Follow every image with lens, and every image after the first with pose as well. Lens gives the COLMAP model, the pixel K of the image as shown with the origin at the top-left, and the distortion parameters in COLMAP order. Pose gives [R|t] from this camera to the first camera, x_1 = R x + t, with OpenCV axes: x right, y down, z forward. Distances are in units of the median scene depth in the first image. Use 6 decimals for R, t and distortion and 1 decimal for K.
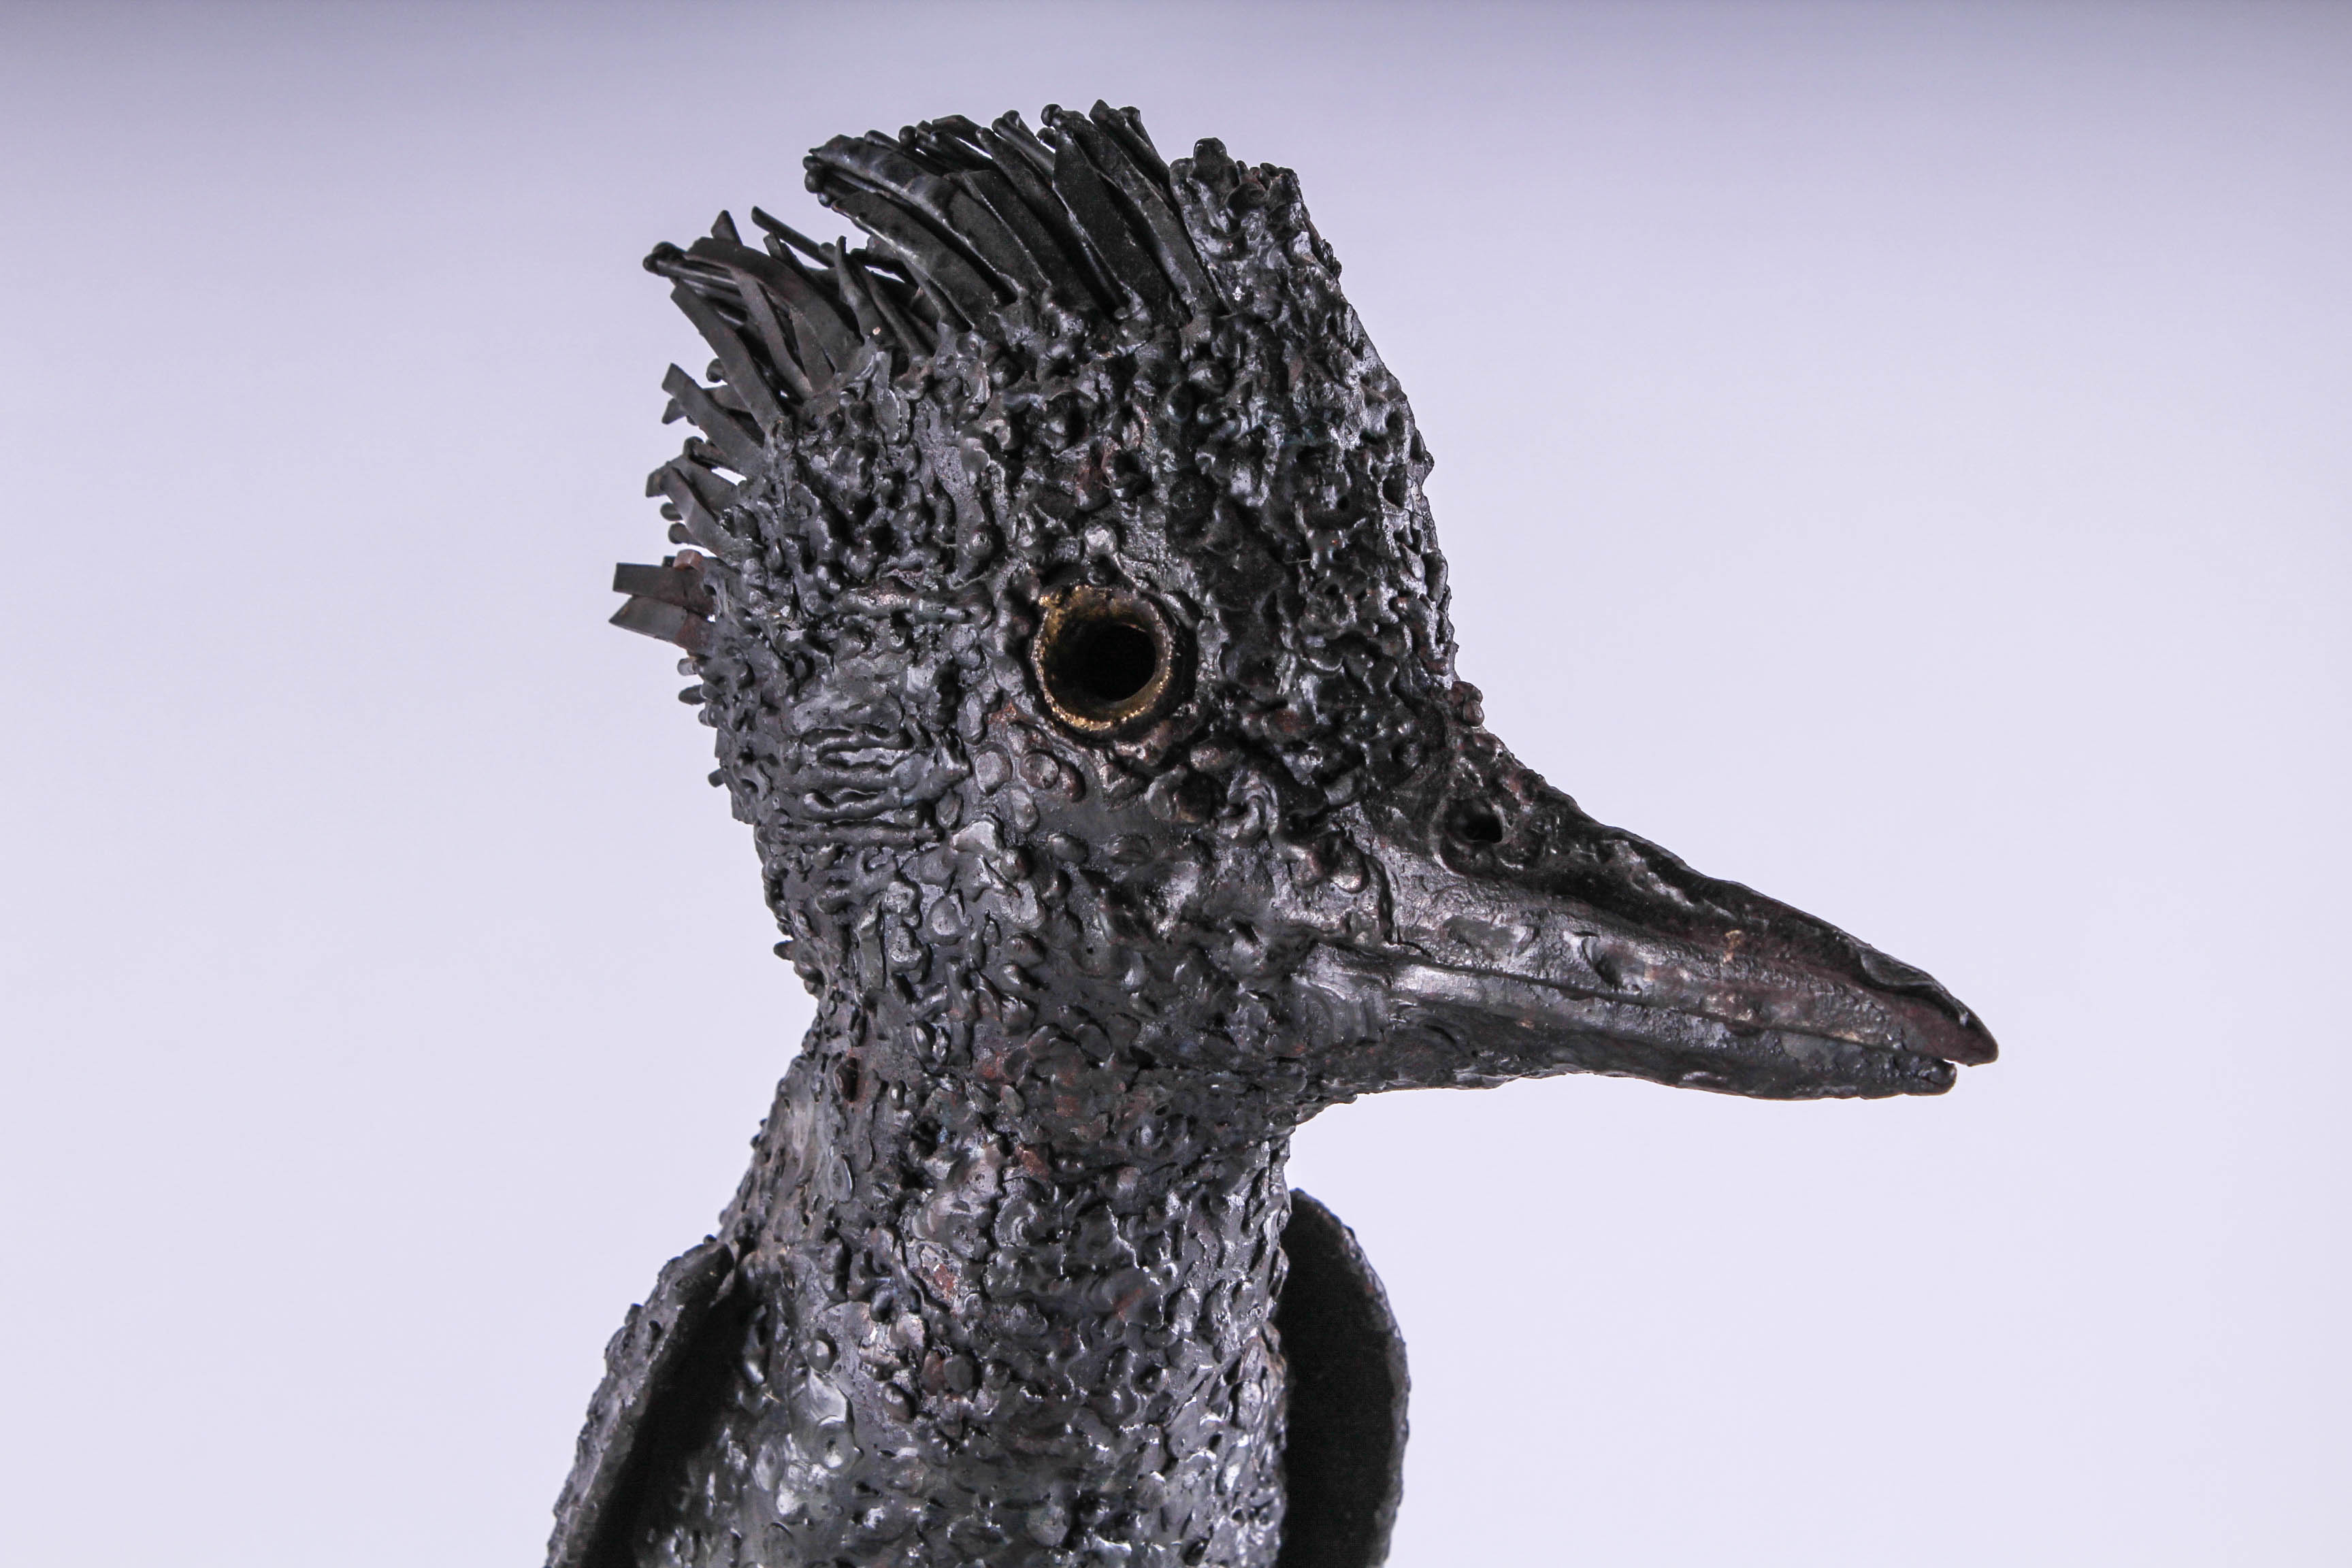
lens RADIAL K [[5149.2, 0, 1176.0], [0, 5149.2, 784.0], [0, 0, 1]] dist [0.030844, 0.048704]
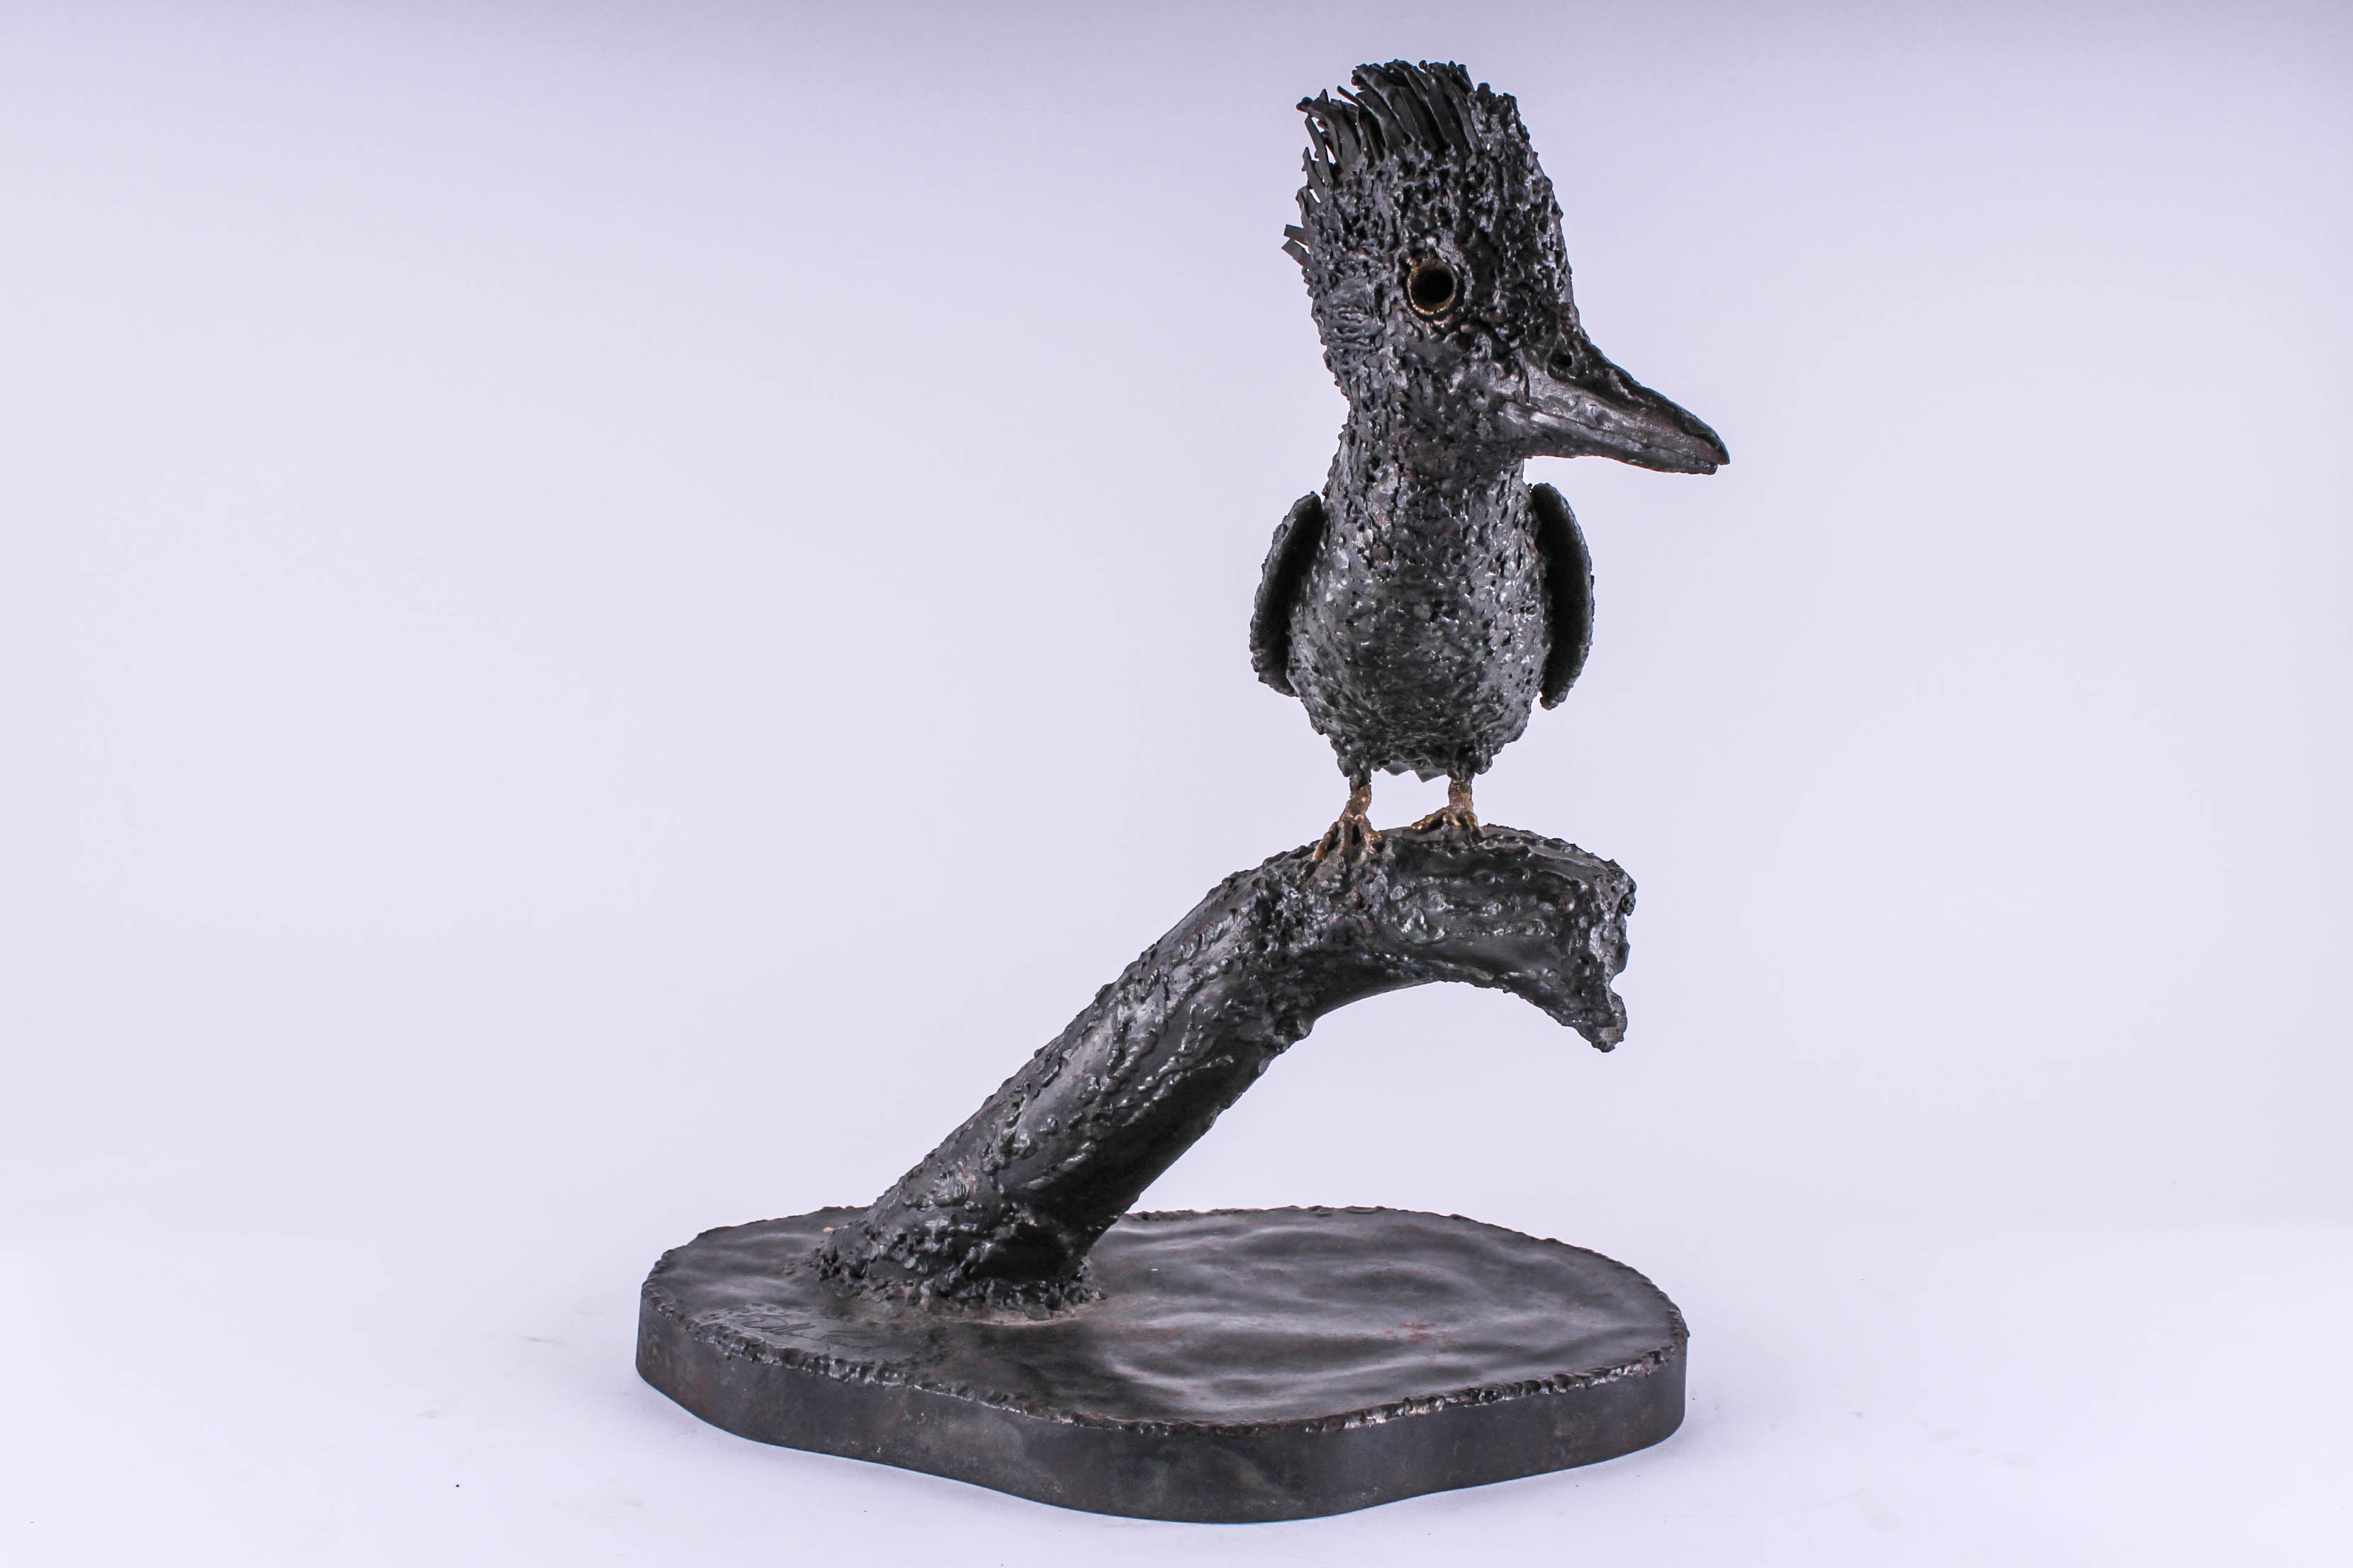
lens RADIAL K [[3157.6, 0, 1176.5], [0, 3157.6, 784.0], [0, 0, 1]] dist [-0.139000, -0.008179]
pose [[0.962126, 0.072687, -0.262737, 0.296087], [-0.014871, 0.976356, 0.215656, -0.119275], [0.272200, -0.203581, 0.940458, -0.580749]]
